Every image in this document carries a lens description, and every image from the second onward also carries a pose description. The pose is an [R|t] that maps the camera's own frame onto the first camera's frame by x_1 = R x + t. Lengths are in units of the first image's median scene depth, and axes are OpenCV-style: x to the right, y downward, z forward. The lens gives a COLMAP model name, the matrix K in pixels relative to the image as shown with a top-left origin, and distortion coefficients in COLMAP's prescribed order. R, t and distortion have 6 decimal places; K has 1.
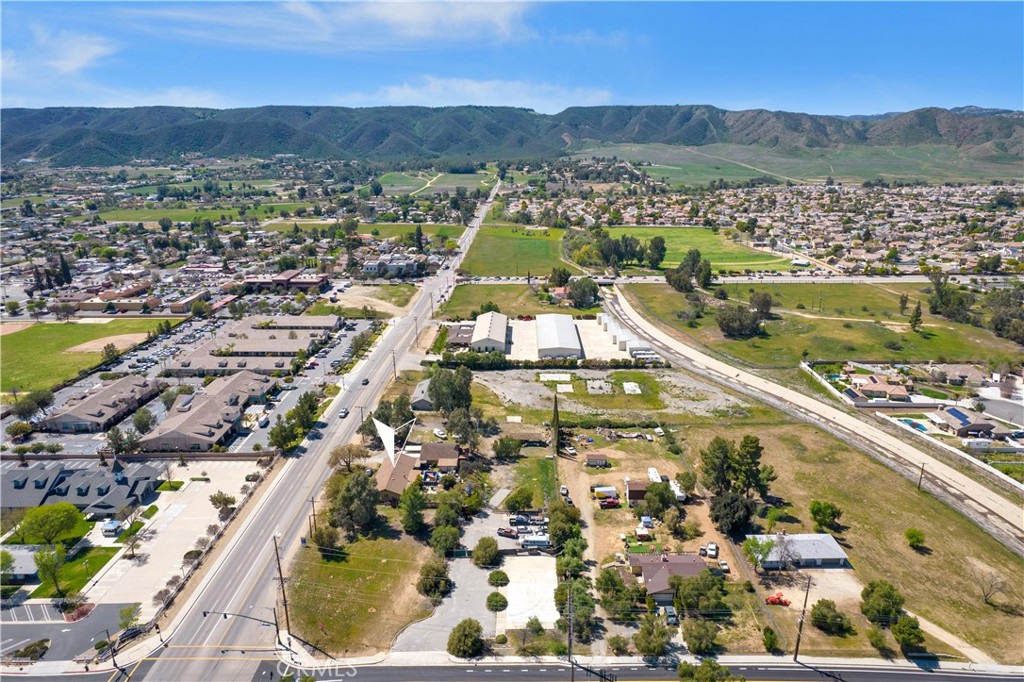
lens RADIAL K [[638.2, 0, 525.4], [0, 638.2, 351.8], [0, 0, 1]] dist [-0.072917, 0.060552]
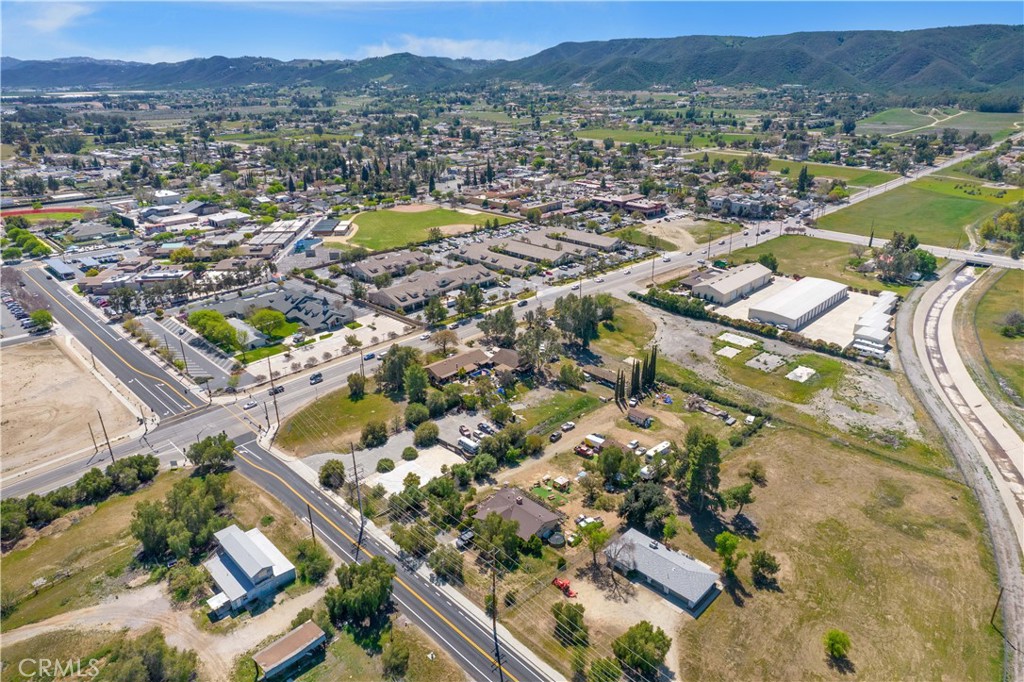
lens RADIAL K [[638.2, 0, 525.4], [0, 638.2, 351.8], [0, 0, 1]] dist [-0.072917, 0.060552]
pose [[0.718681, 0.276764, -0.637886, 0.402610], [-0.211681, 0.960914, 0.178426, -0.040042], [0.662335, 0.006796, 0.749177, 0.127290]]
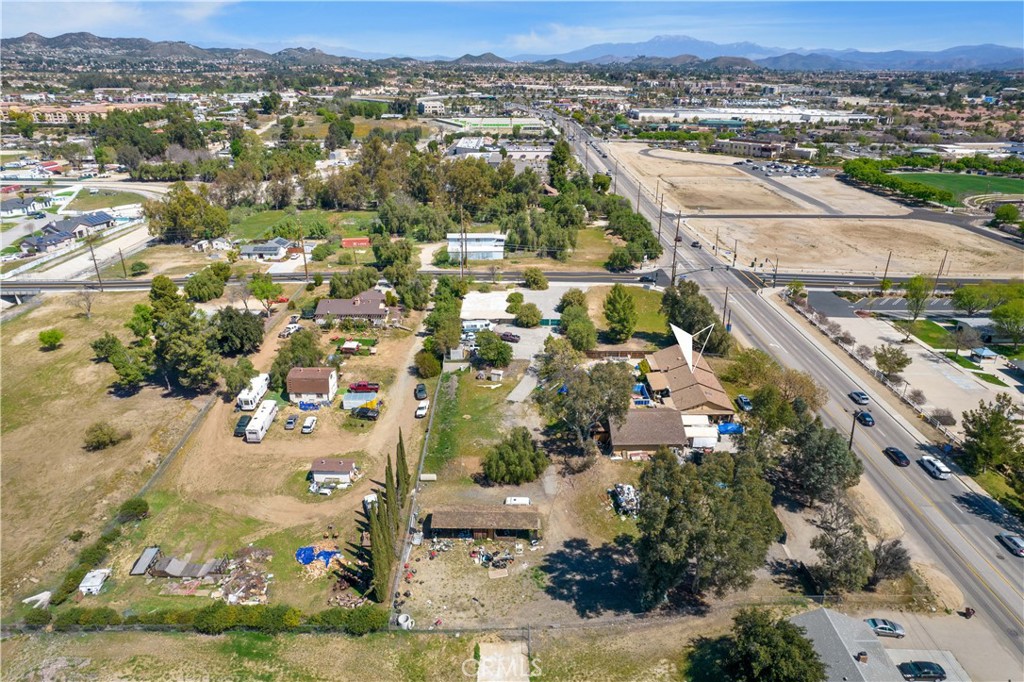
lens RADIAL K [[659.1, 0, 509.9], [0, 659.1, 330.6], [0, 0, 1]] dist [-0.077126, 0.072233]
pose [[-0.999986, -0.004879, 0.002090, -0.017872], [-0.002372, 0.762987, 0.646409, -0.170342], [-0.004748, 0.646395, -0.762988, 0.933222]]
